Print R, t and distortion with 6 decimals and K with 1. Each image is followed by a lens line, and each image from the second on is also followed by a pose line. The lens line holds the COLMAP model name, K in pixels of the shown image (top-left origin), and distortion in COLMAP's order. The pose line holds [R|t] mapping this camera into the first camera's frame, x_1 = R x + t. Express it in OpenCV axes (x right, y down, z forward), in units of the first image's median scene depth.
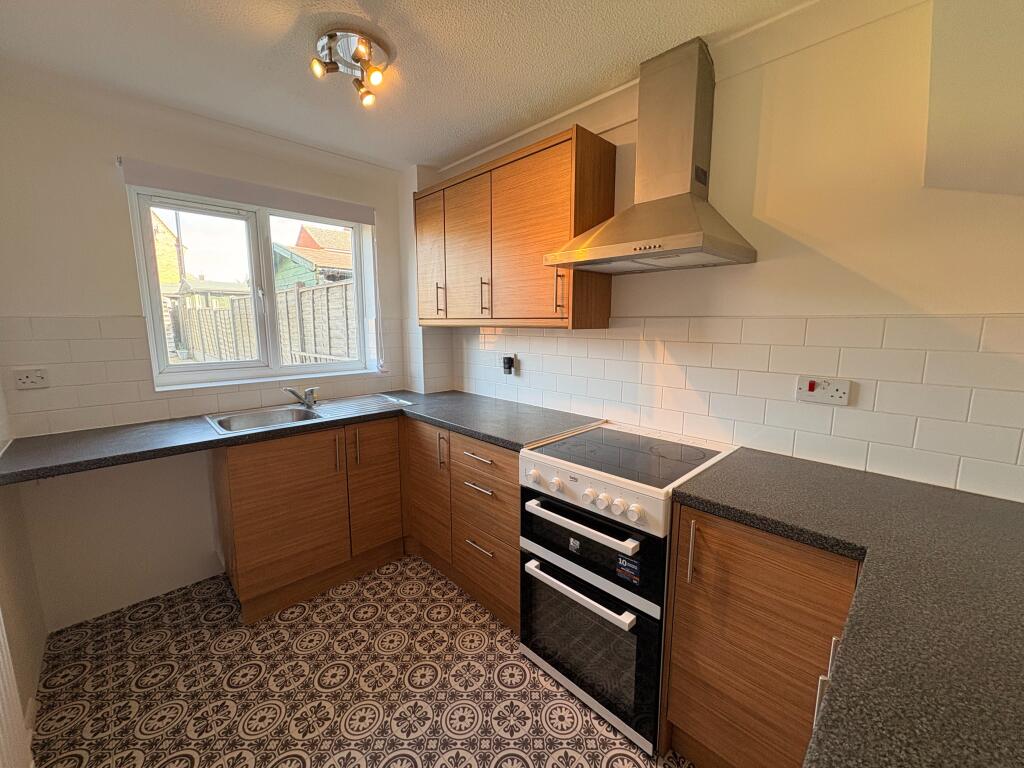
lens RADIAL K [[411.1, 0, 511.6], [0, 411.1, 383.5], [0, 0, 1]] dist [0.000294, 0.000033]
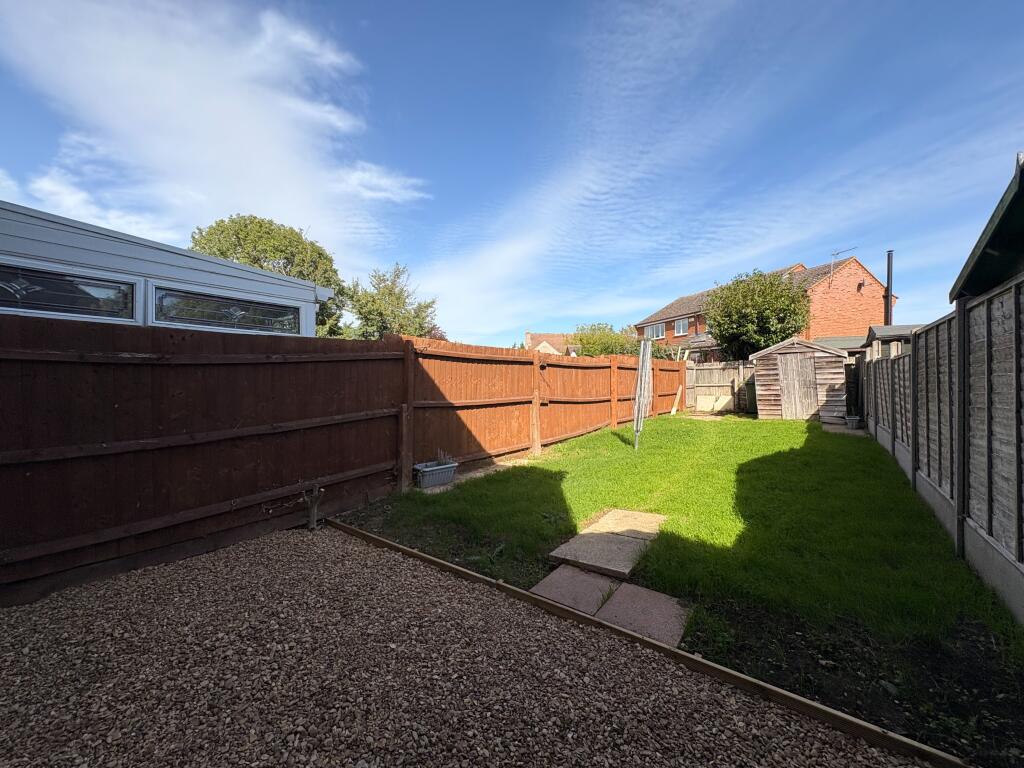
lens RADIAL K [[411.1, 0, 511.3], [0, 411.1, 383.2], [0, 0, 1]] dist [0.000294, 0.000033]
pose [[0.144922, -0.005174, -0.989430, -0.138560], [-0.147586, 0.988686, -0.026787, -0.029395], [0.978374, 0.149908, 0.142519, 0.264236]]
